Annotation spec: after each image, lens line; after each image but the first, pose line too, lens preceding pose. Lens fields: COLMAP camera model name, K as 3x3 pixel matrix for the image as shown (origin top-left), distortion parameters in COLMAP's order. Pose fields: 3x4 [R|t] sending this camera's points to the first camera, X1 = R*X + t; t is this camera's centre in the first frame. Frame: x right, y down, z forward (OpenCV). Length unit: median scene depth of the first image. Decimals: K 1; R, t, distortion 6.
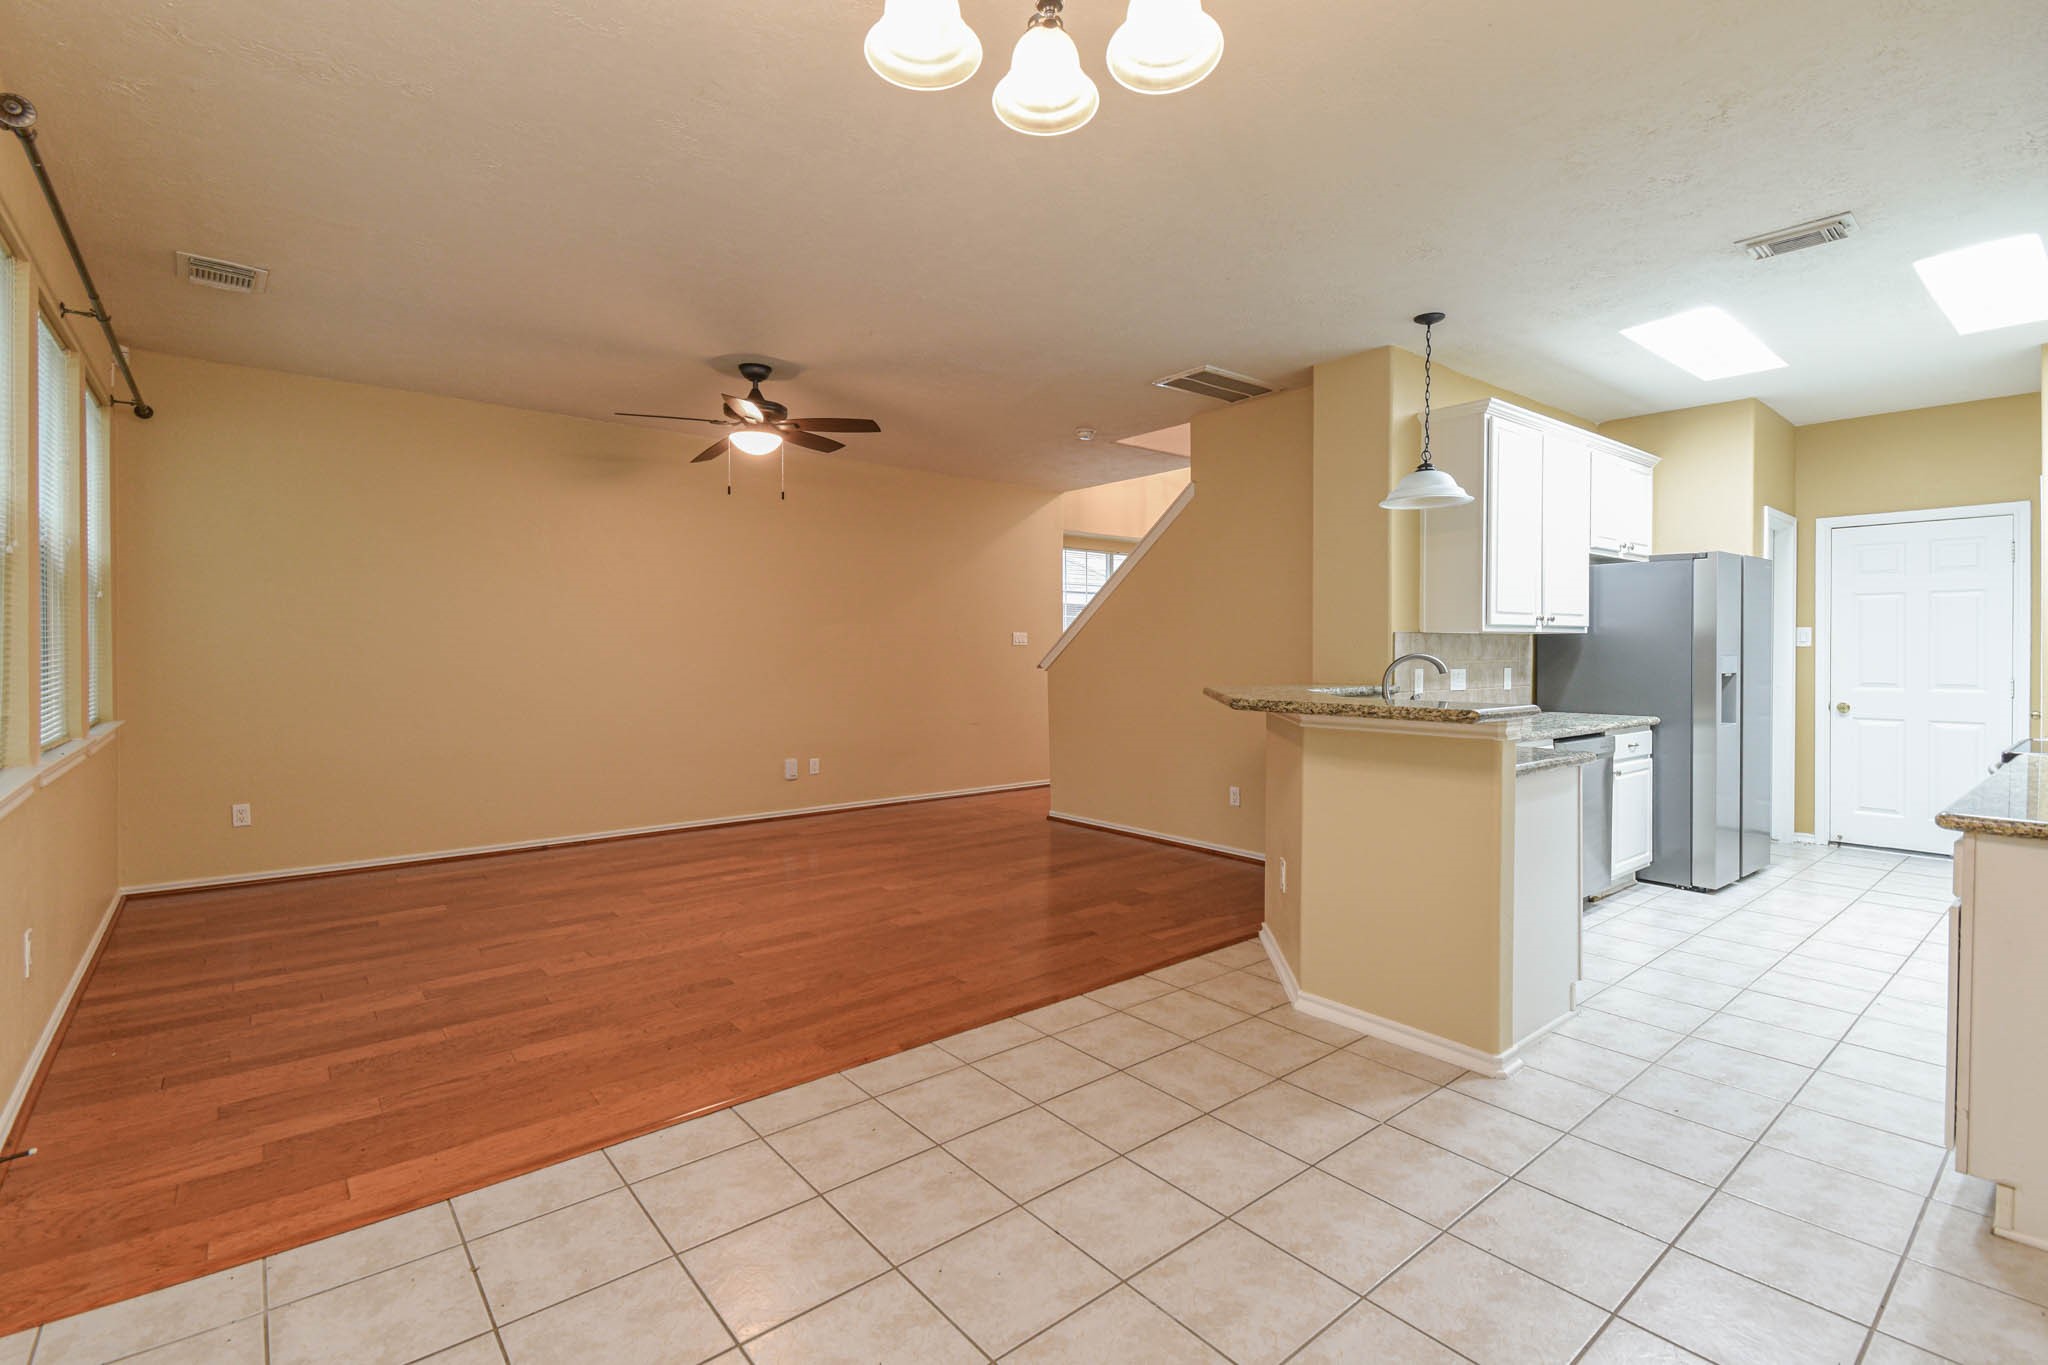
lens RADIAL K [[911.8, 0, 1053.4], [0, 911.8, 659.7], [0, 0, 1]] dist [0.064842, -0.038670]
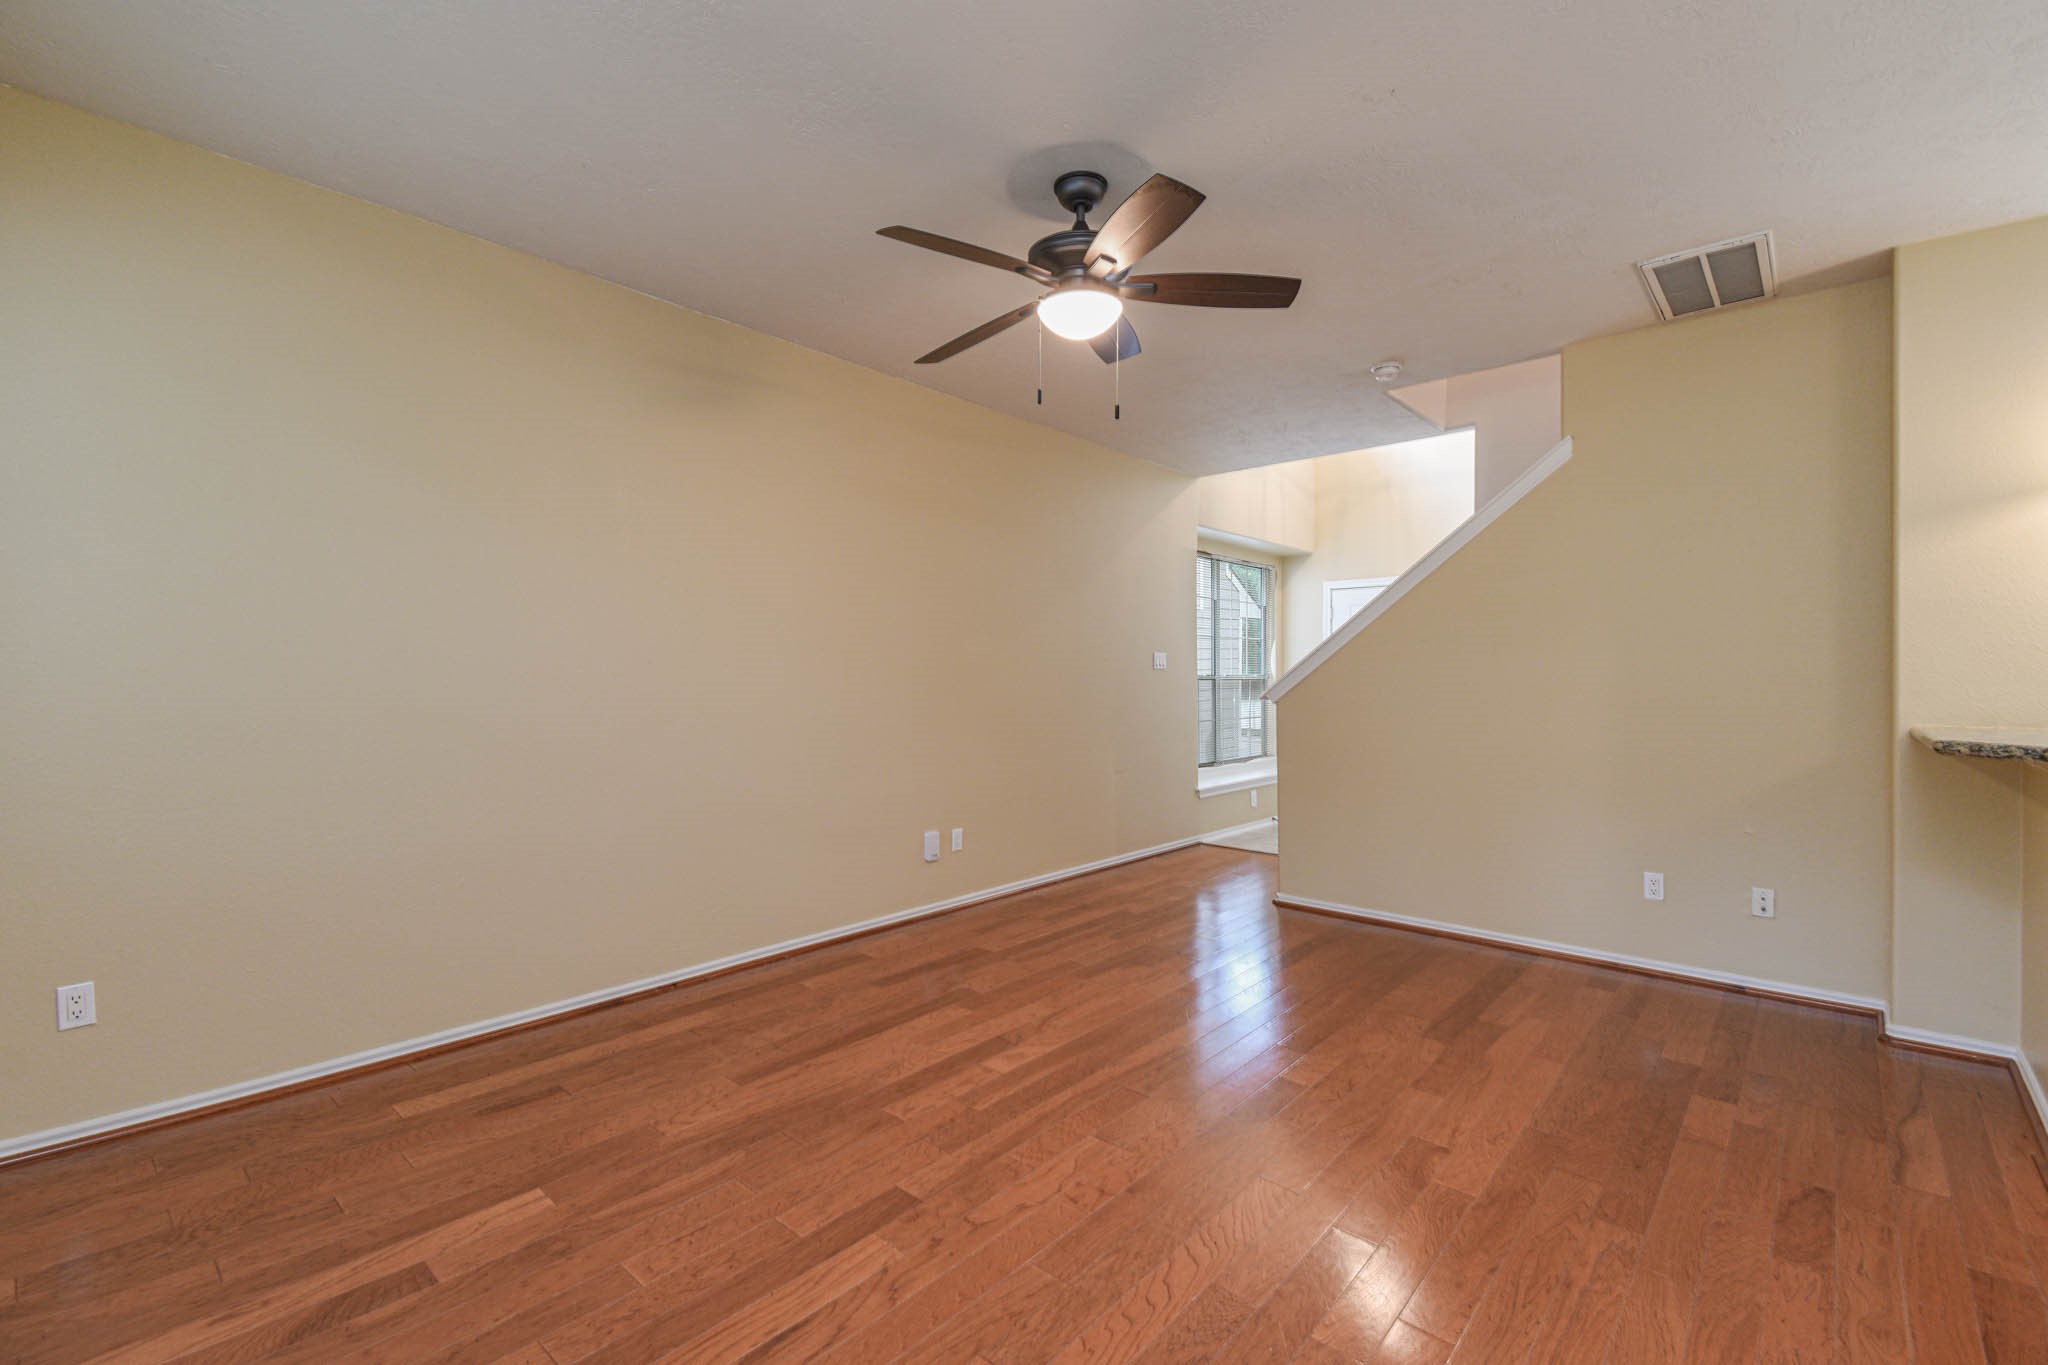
lens RADIAL K [[885.5, 0, 1028.5], [0, 885.5, 676.2], [0, 0, 1]] dist [0.048471, -0.027043]
pose [[0.990202, -0.000132, 0.139643, -0.433826], [0.001076, 0.999977, -0.006682, -0.007406], [-0.139639, 0.006767, 0.990179, 0.453536]]
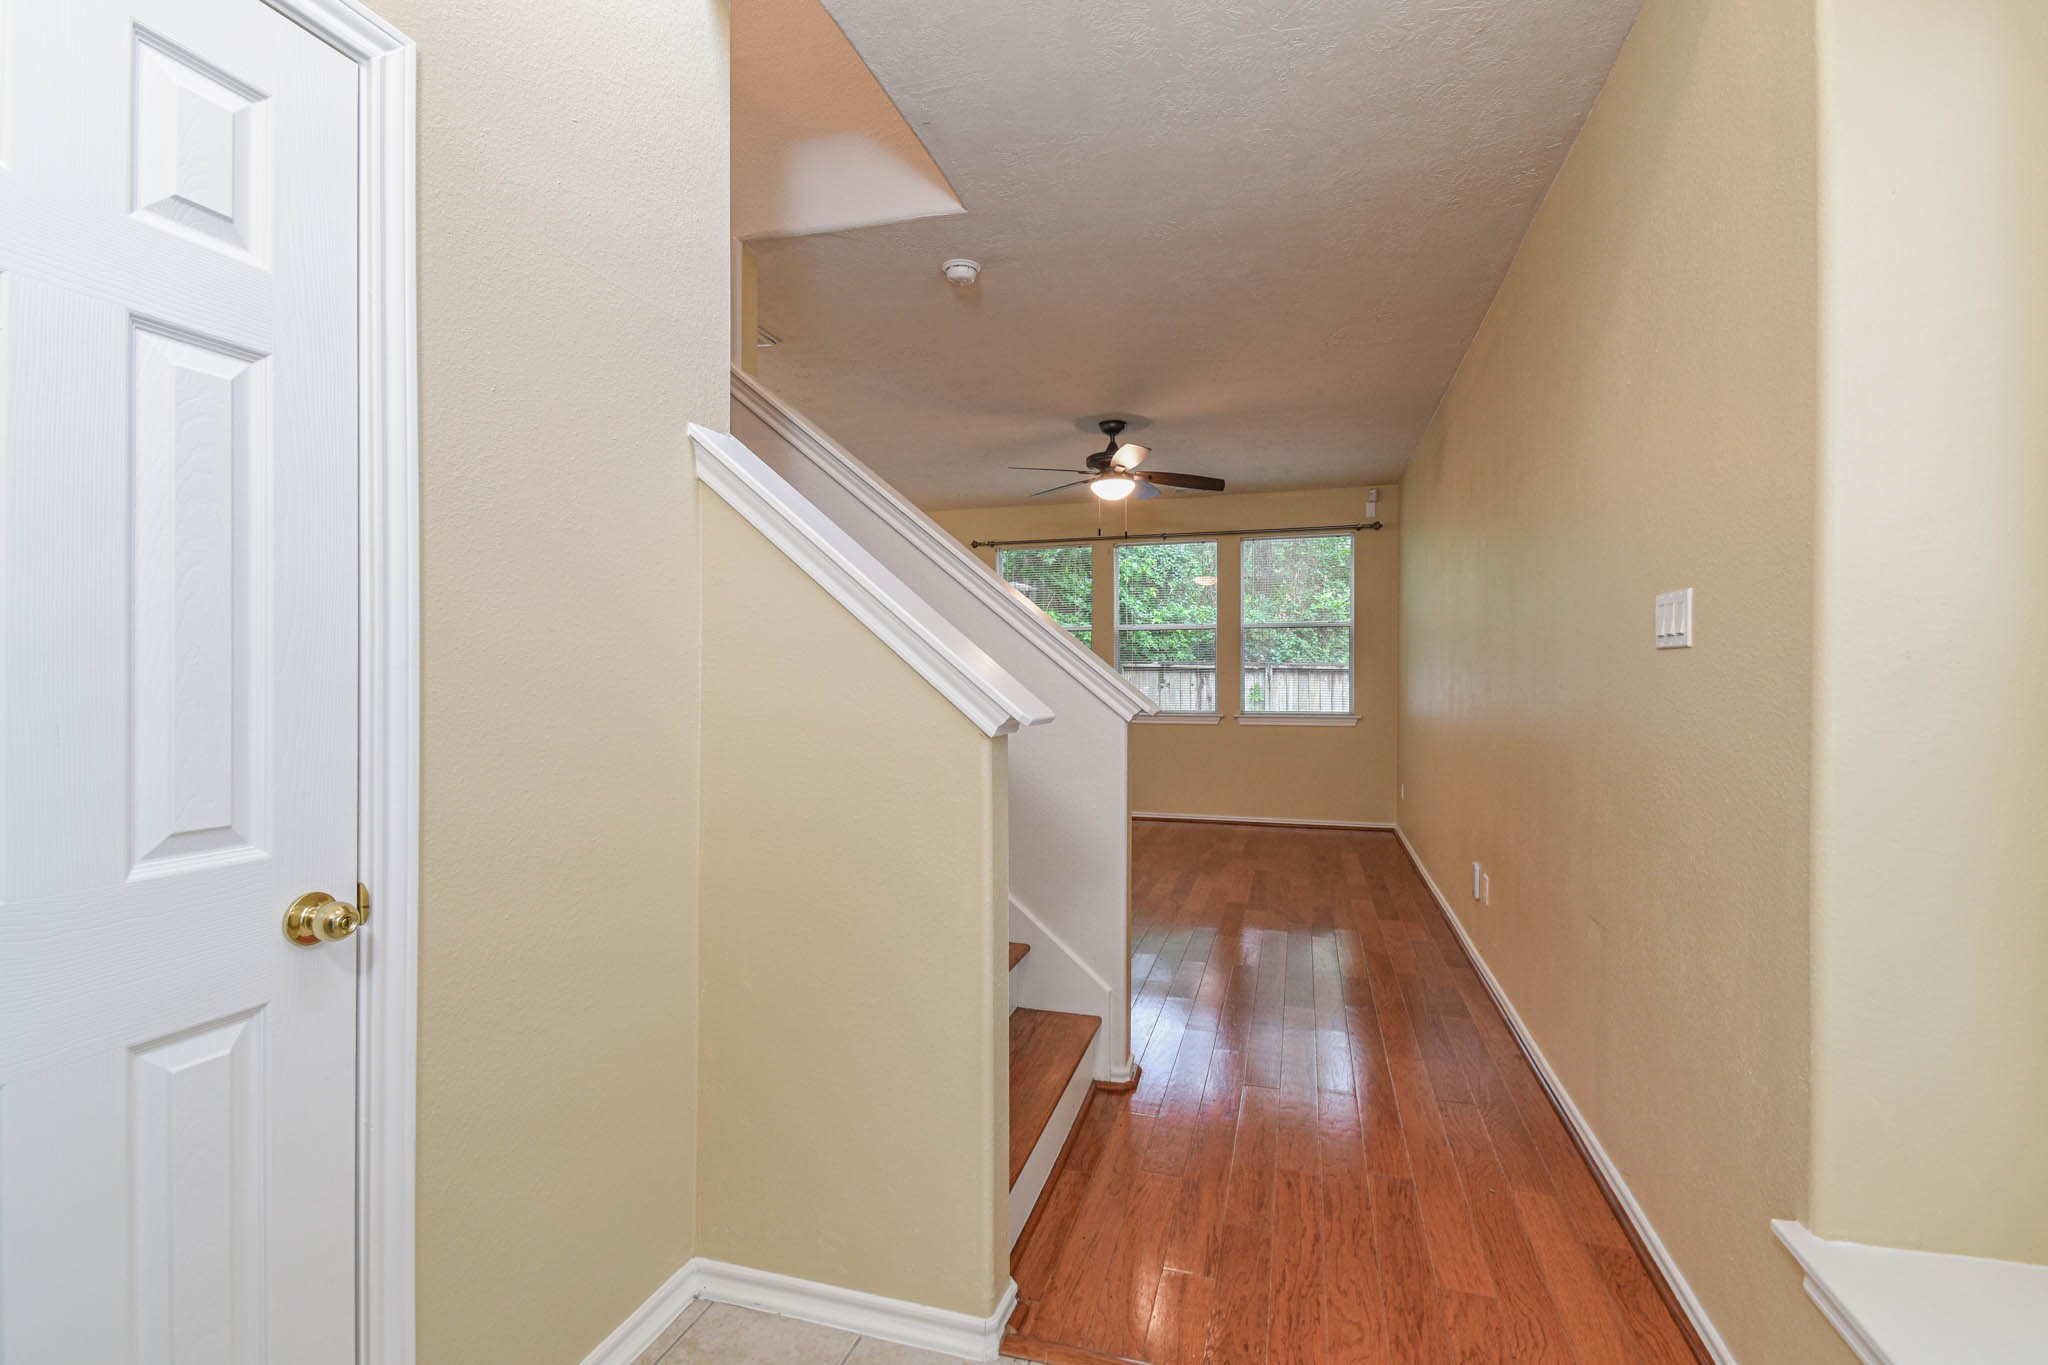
lens RADIAL K [[885.5, 0, 1028.5], [0, 885.5, 676.2], [0, 0, 1]] dist [0.048471, -0.027043]
pose [[-0.841542, -0.002578, -0.540186, 0.355317], [-0.007394, 0.999950, 0.006746, -0.014936], [0.540141, 0.009671, -0.841519, 1.876967]]
